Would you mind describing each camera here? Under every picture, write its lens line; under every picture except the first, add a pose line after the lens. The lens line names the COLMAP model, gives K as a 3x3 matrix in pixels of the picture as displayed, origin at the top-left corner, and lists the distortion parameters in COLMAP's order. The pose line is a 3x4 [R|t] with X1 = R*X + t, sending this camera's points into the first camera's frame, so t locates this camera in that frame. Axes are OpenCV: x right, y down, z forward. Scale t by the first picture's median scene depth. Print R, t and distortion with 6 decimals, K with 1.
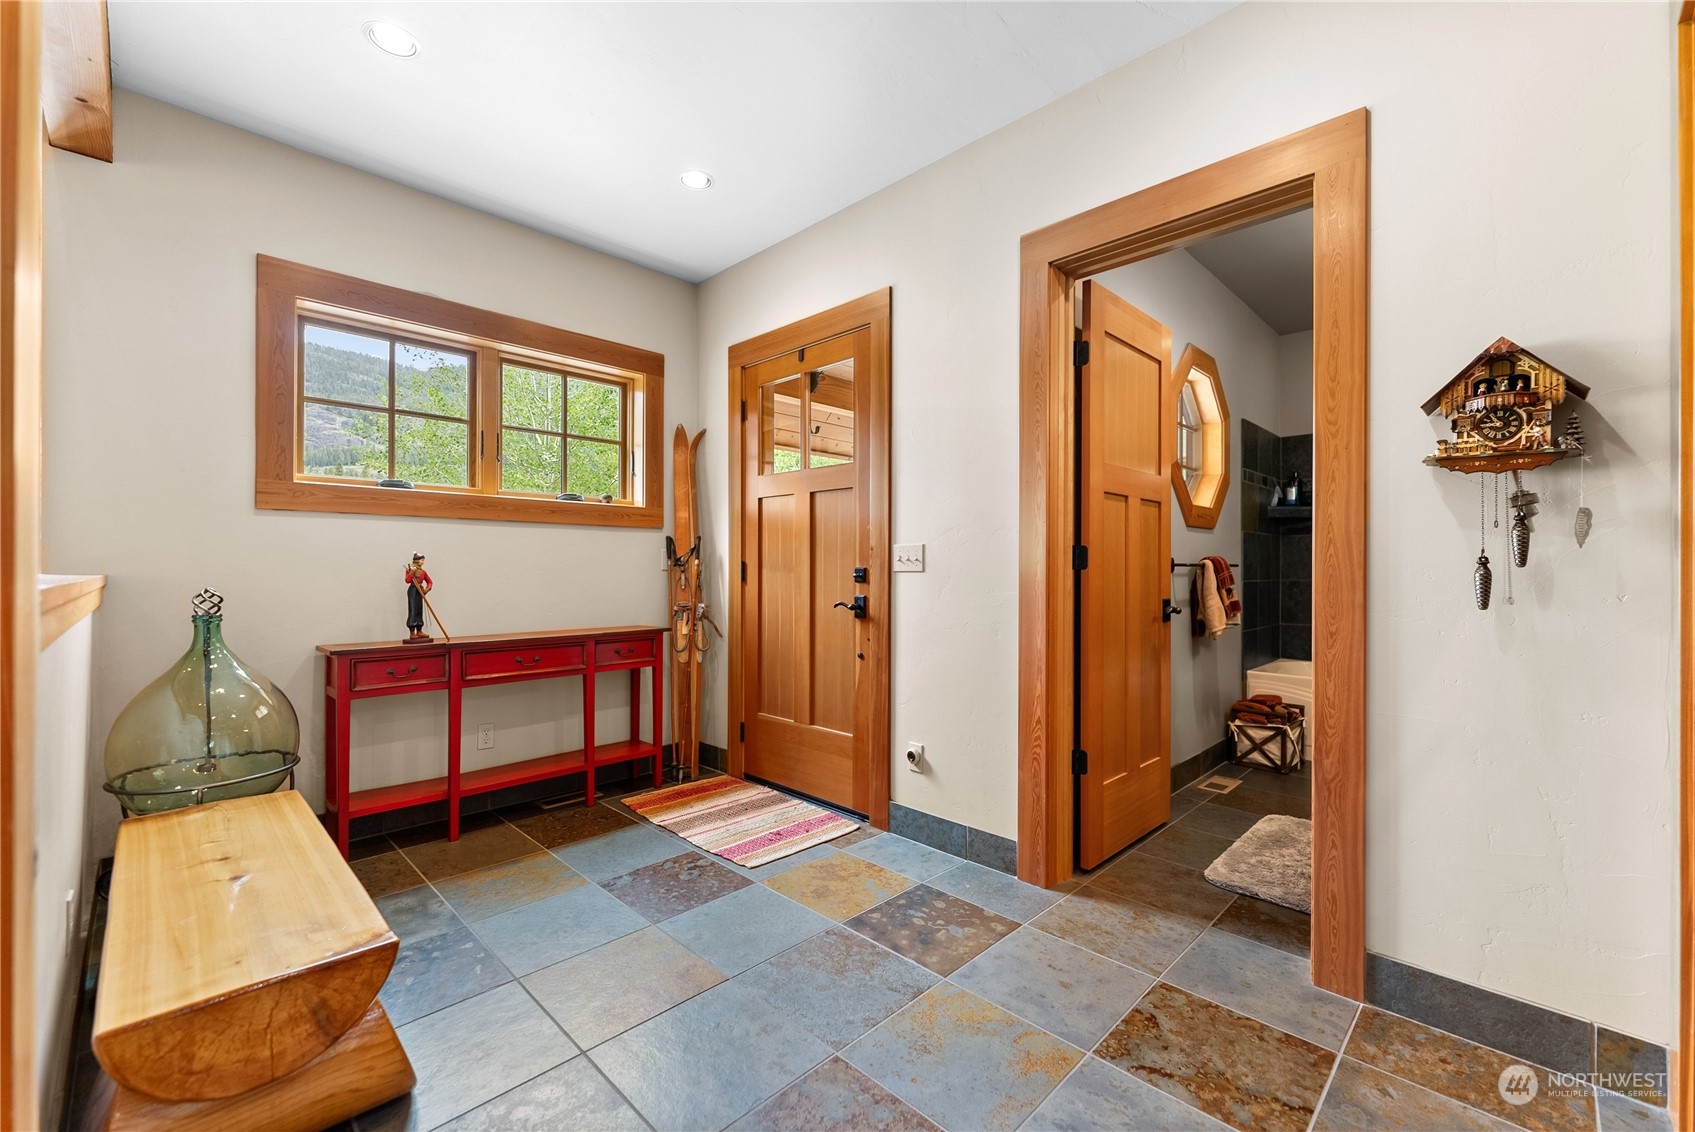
lens RADIAL K [[698.8, 0, 847.5], [0, 698.8, 566.0], [0, 0, 1]] dist [-0.001167, -0.000046]
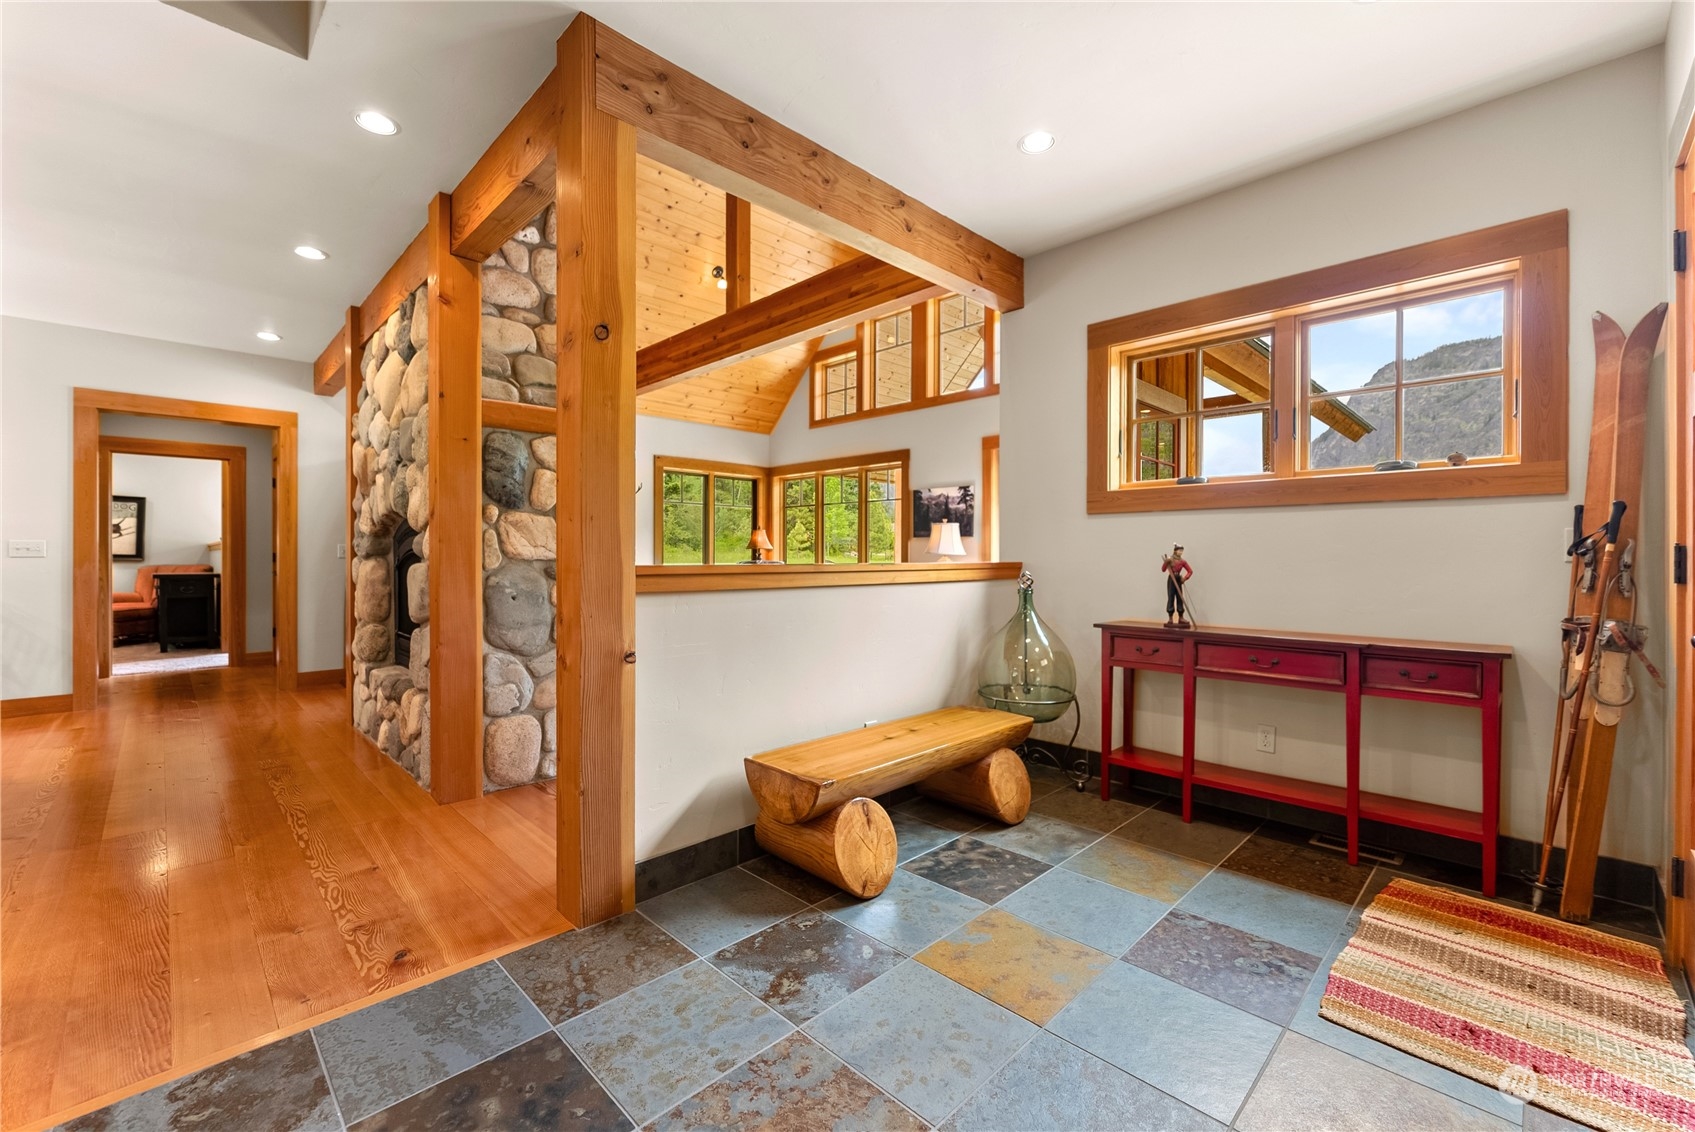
lens RADIAL K [[697.1, 0, 846.3], [0, 697.1, 550.7], [0, 0, 1]] dist [0.000315, -0.000038]
pose [[-0.005138, -0.007260, -0.999960, 0.427868], [0.003603, 0.999967, -0.007279, -0.001490], [0.999980, -0.003640, -0.005111, 0.456716]]
